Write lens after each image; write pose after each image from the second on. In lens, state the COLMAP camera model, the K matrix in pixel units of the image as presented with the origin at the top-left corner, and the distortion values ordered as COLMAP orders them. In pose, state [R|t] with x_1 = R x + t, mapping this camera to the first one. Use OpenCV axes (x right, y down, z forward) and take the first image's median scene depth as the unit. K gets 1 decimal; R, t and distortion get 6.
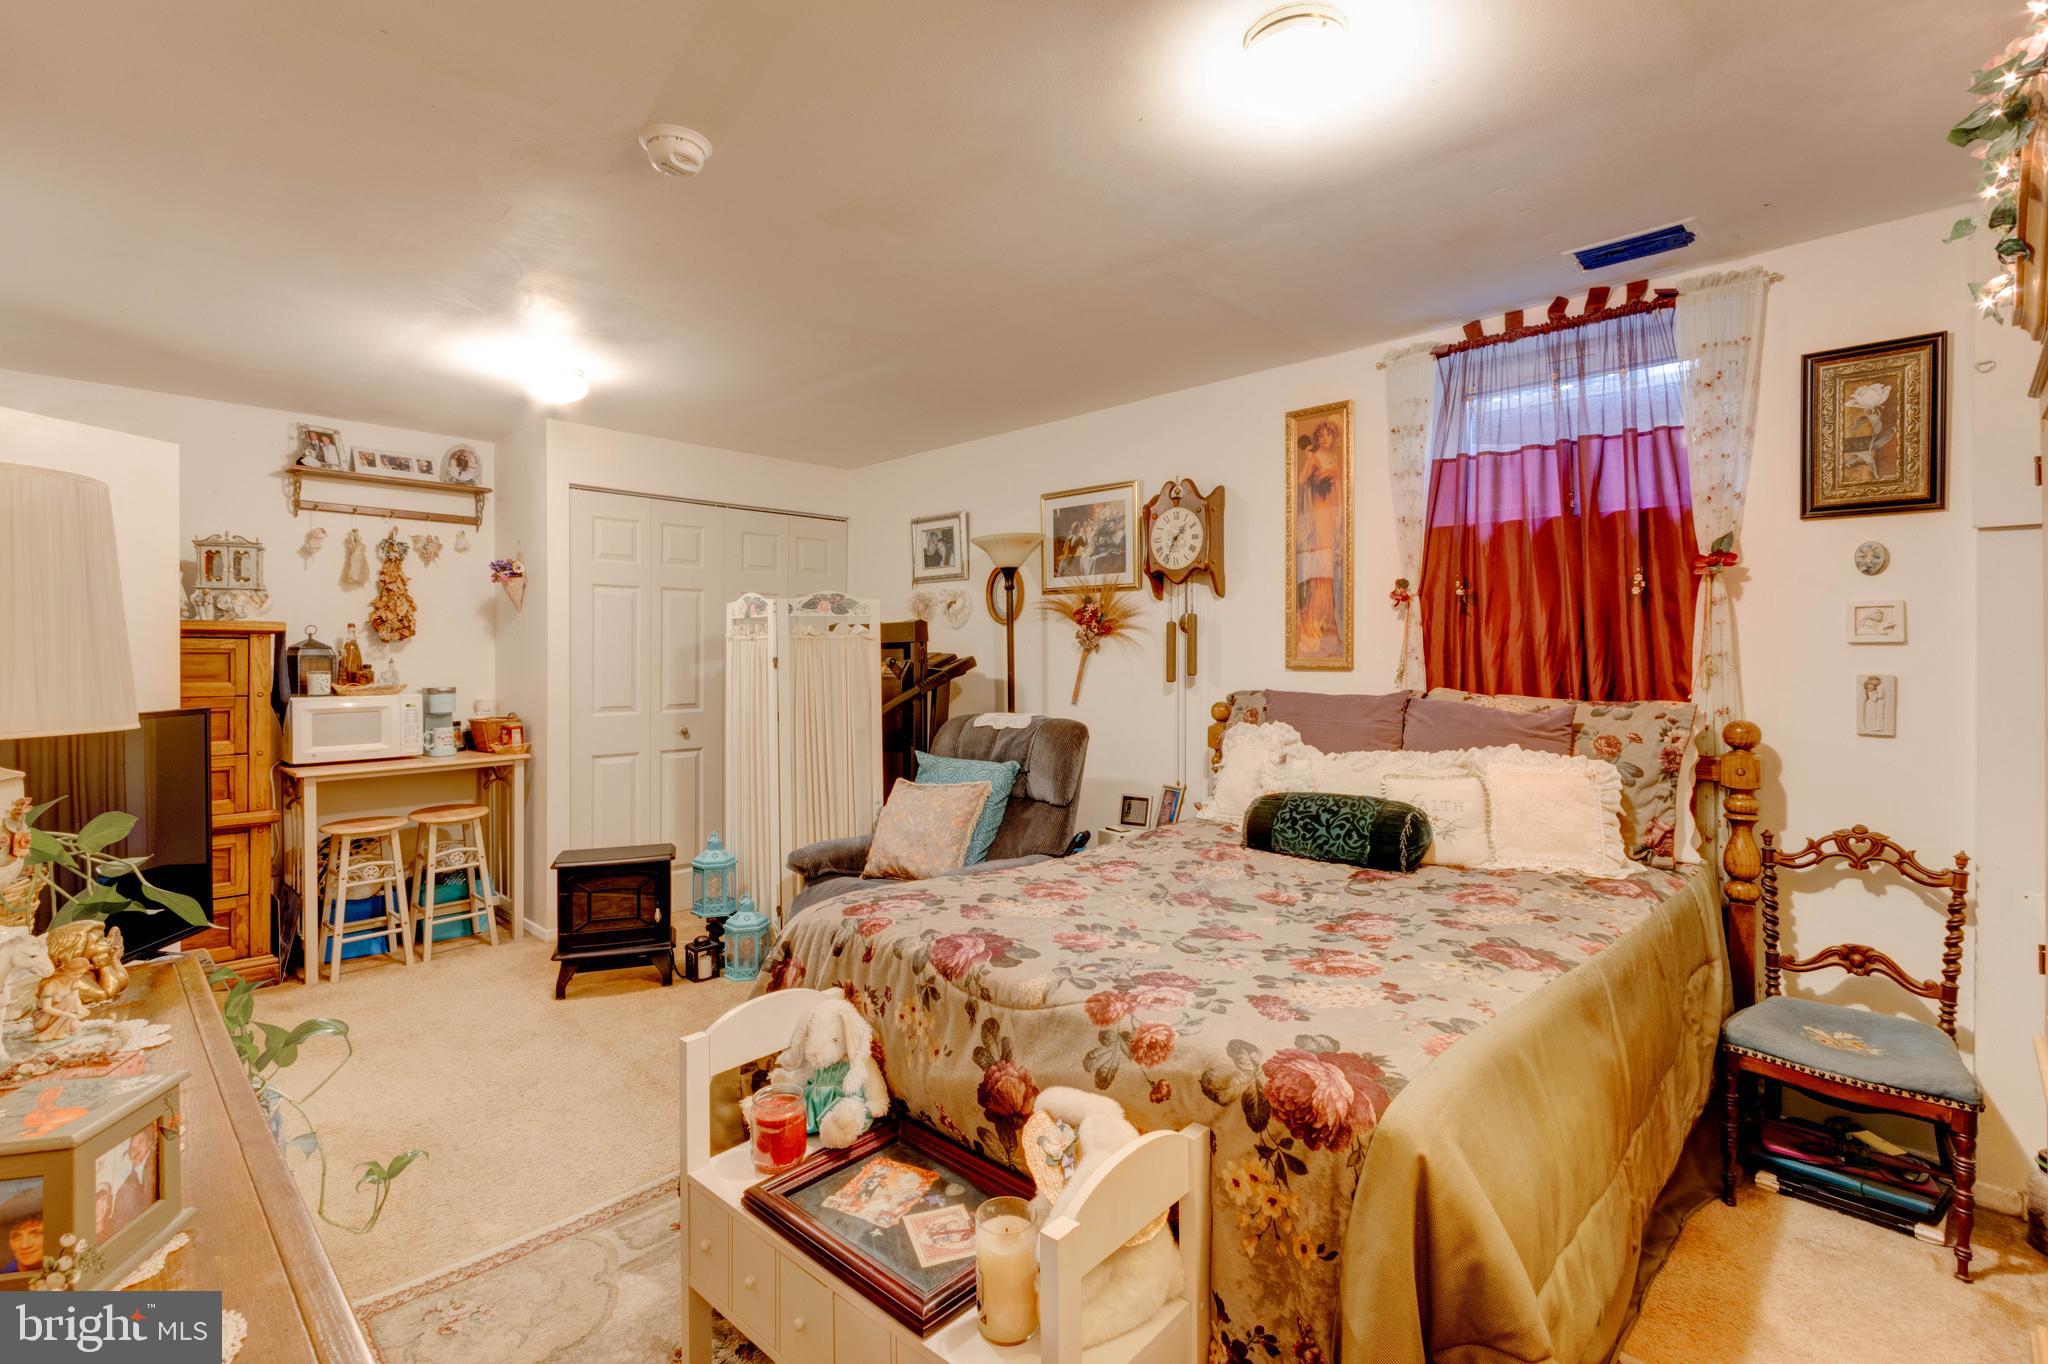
lens RADIAL K [[939.3, 0, 1022.3], [0, 939.3, 656.5], [0, 0, 1]] dist [0.003646, -0.000565]
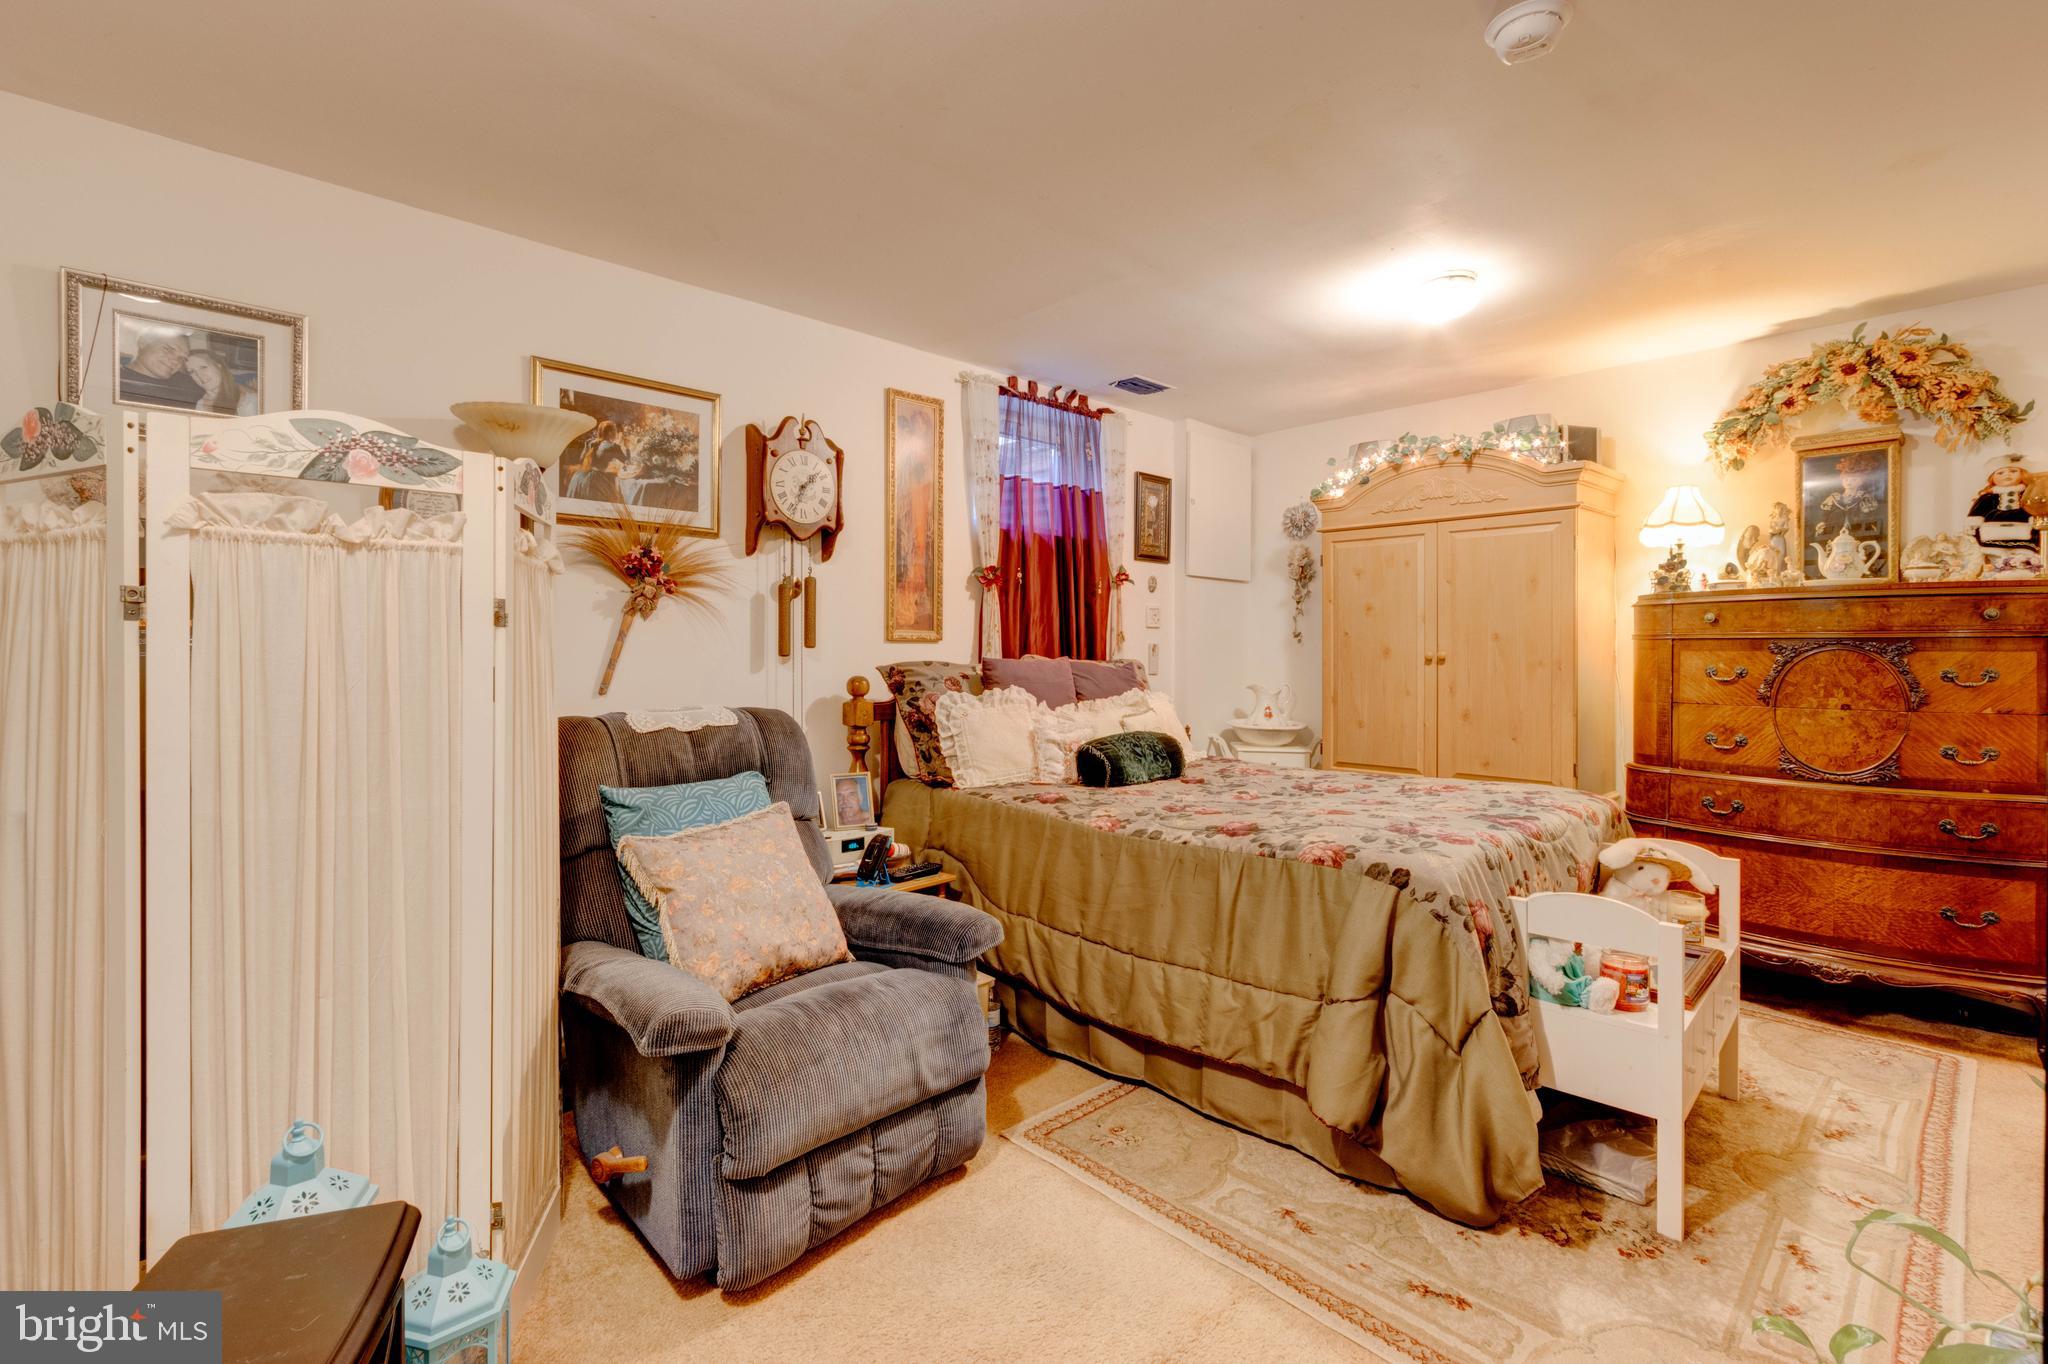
lens RADIAL K [[939.3, 0, 1022.3], [0, 939.3, 656.5], [0, 0, 1]] dist [0.003646, -0.000565]
pose [[0.027686, -0.006909, 0.999593, -0.680382], [-0.000843, 0.999976, 0.006935, 0.021741], [-0.999616, -0.001034, 0.027680, 0.774487]]
